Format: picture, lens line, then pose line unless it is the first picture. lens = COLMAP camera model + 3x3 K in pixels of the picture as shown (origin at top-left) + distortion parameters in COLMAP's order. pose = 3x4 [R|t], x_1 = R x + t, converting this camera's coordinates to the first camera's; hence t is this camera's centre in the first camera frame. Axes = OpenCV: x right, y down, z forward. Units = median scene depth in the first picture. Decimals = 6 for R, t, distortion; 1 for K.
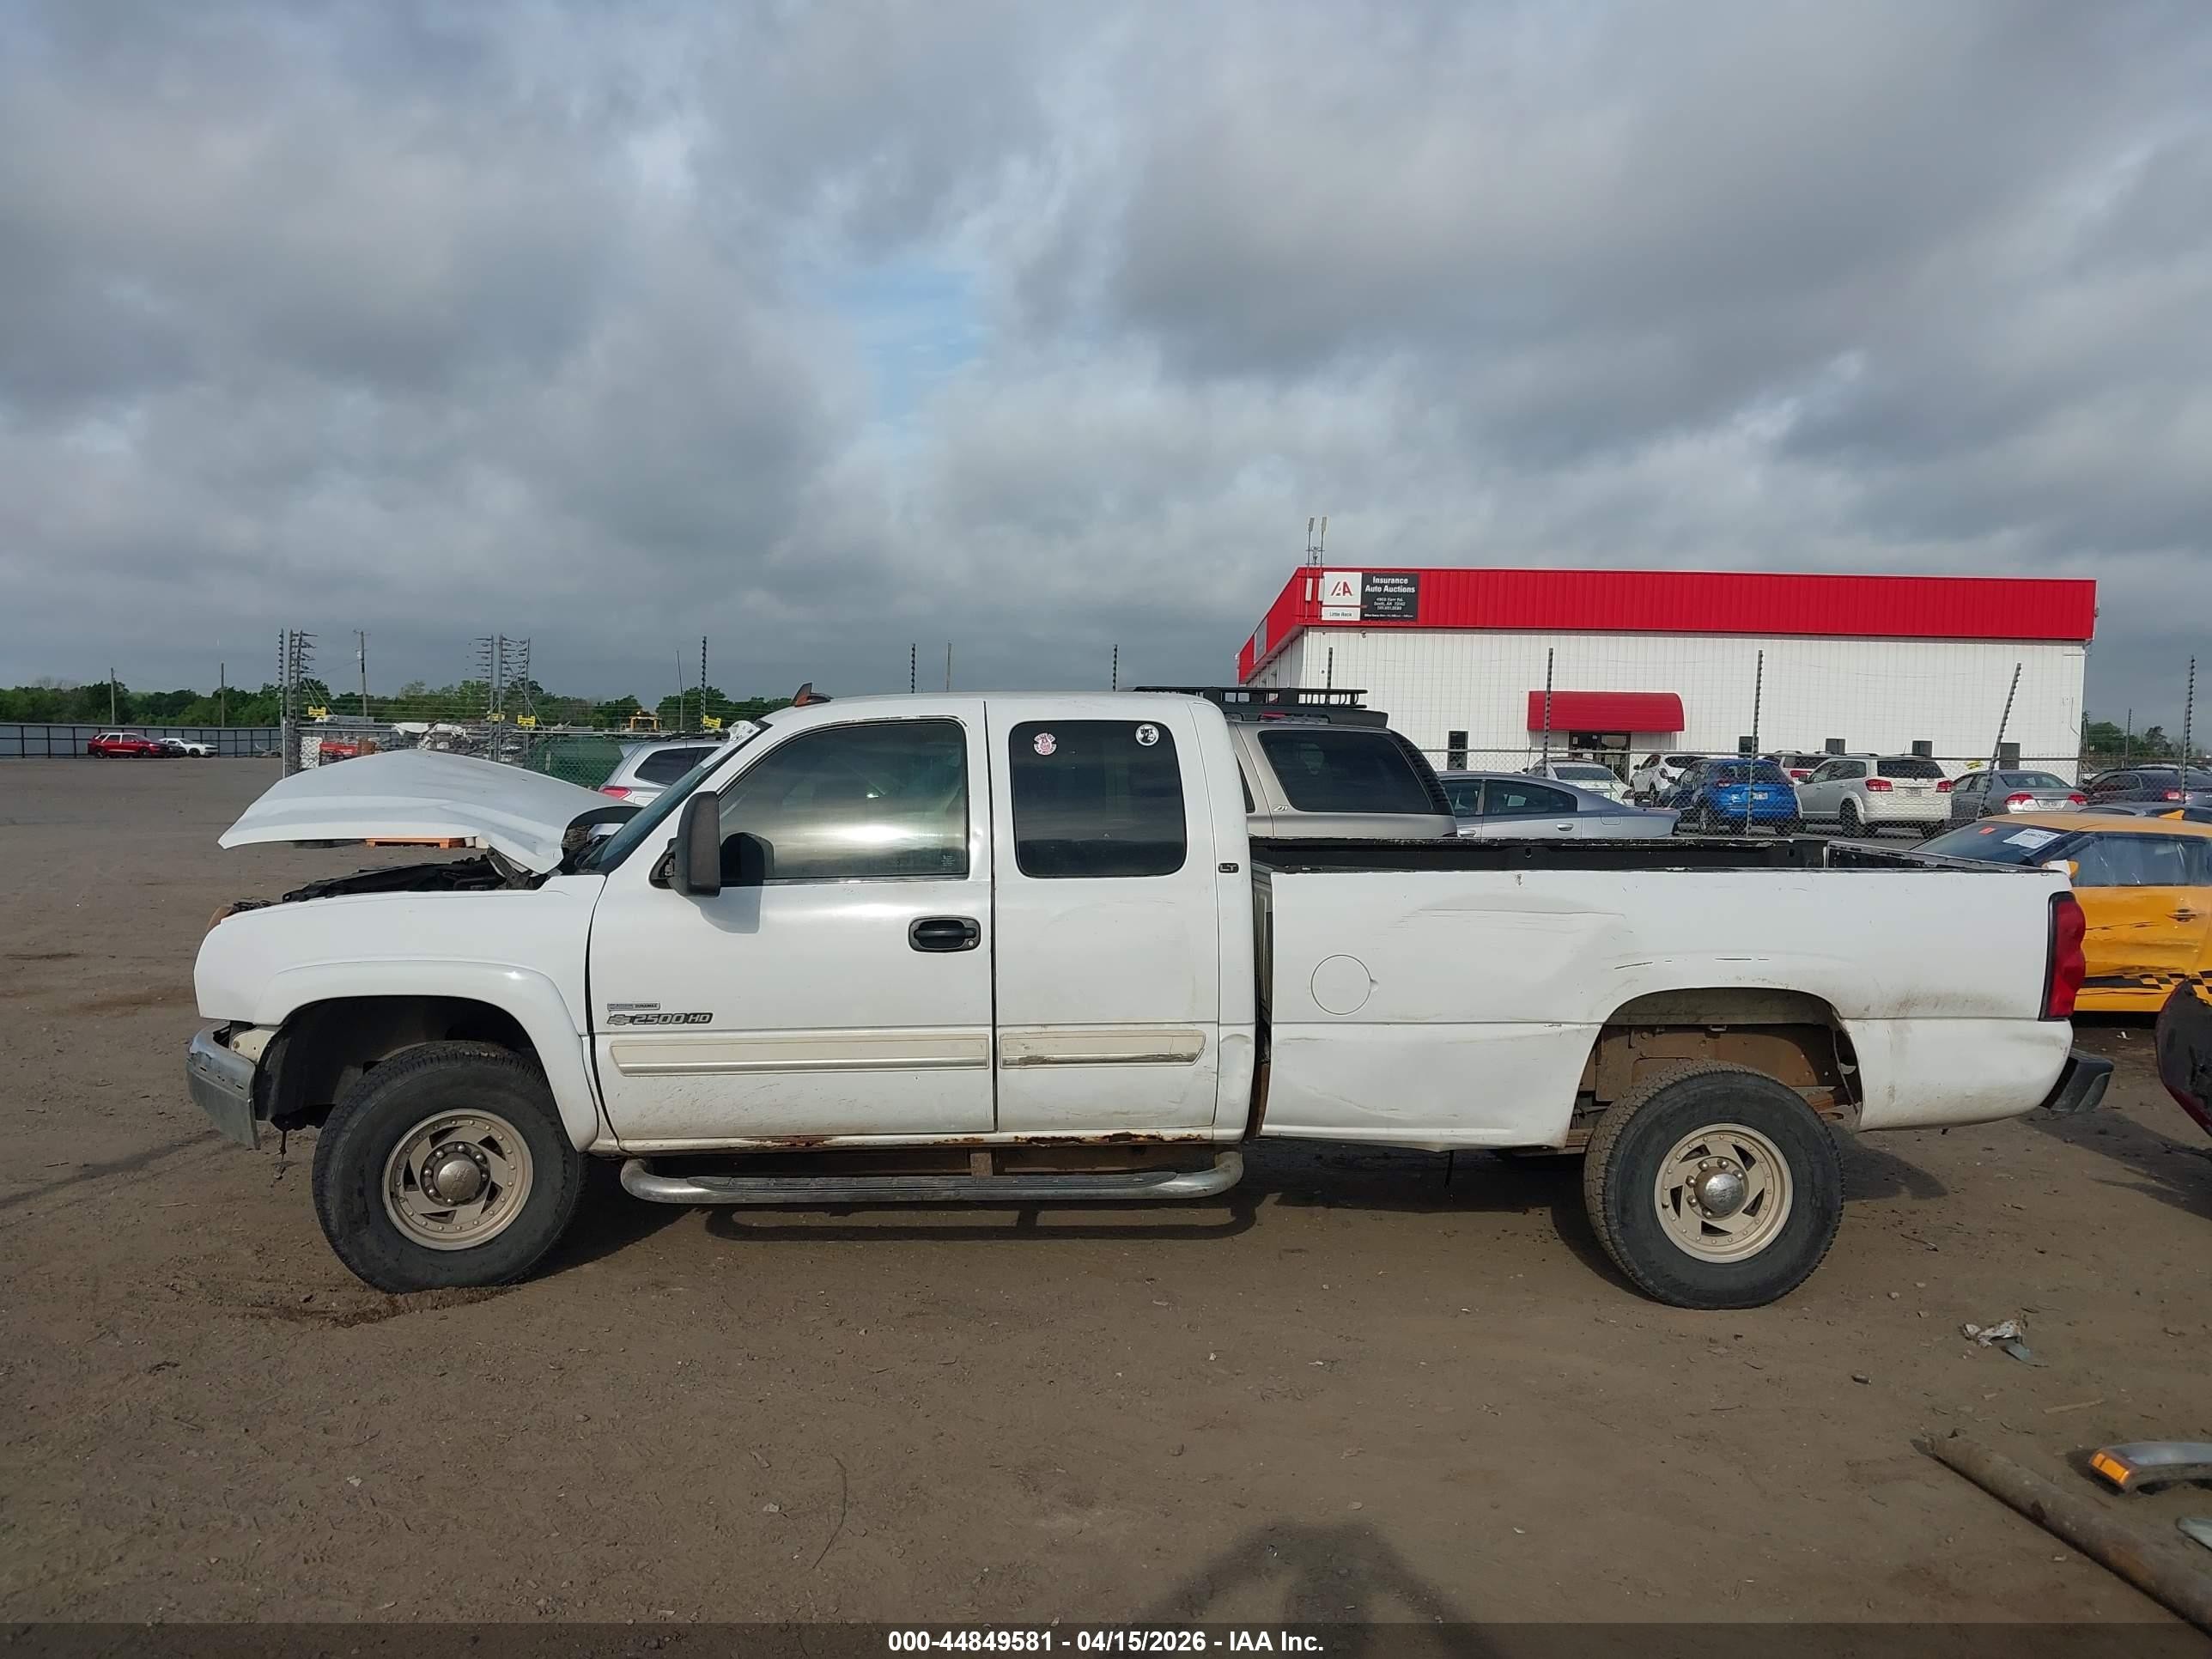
lens RADIAL K [[1722.5, 0, 1106.0], [0, 1722.5, 829.5], [0, 0, 1]] dist [0.186217, -0.442505]
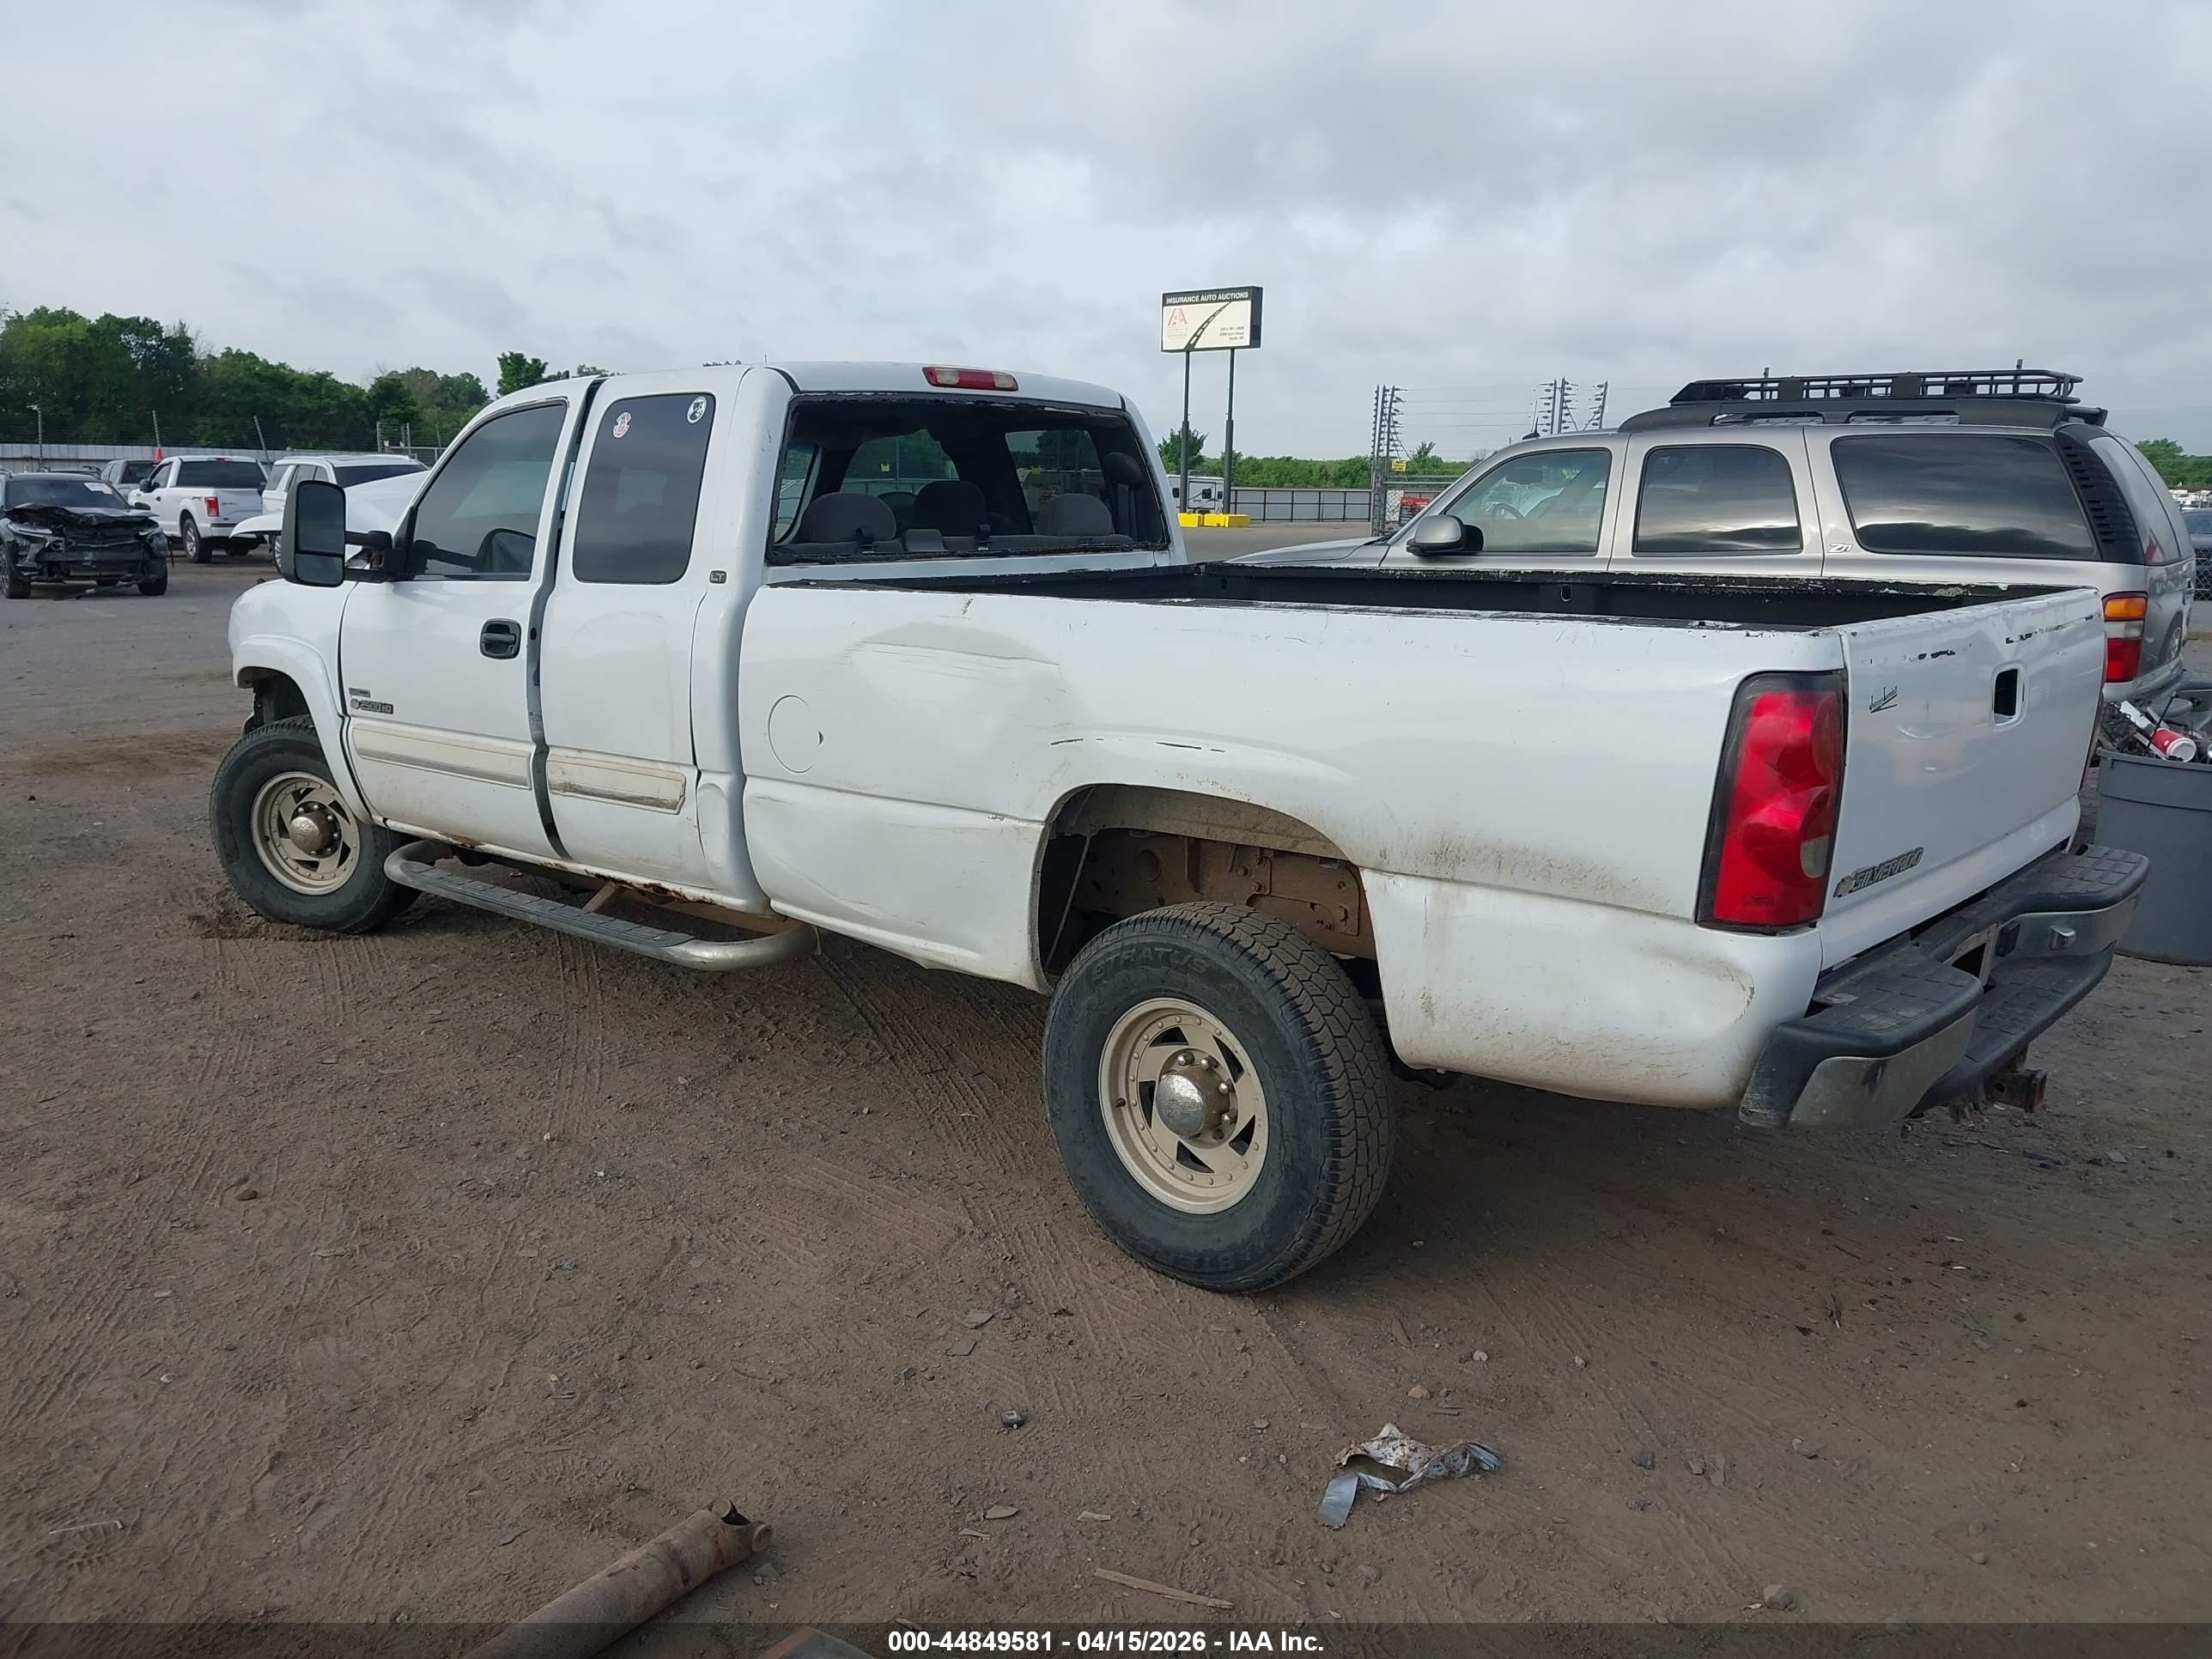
lens RADIAL K [[1741.8, 0, 1113.3], [0, 1741.8, 853.1], [0, 0, 1]] dist [0.073552, -0.118481]
pose [[0.721480, 0.132851, -0.679571, 0.763207], [-0.034113, 0.987050, 0.156743, 0.015055], [0.691594, -0.089905, 0.716669, 0.529868]]
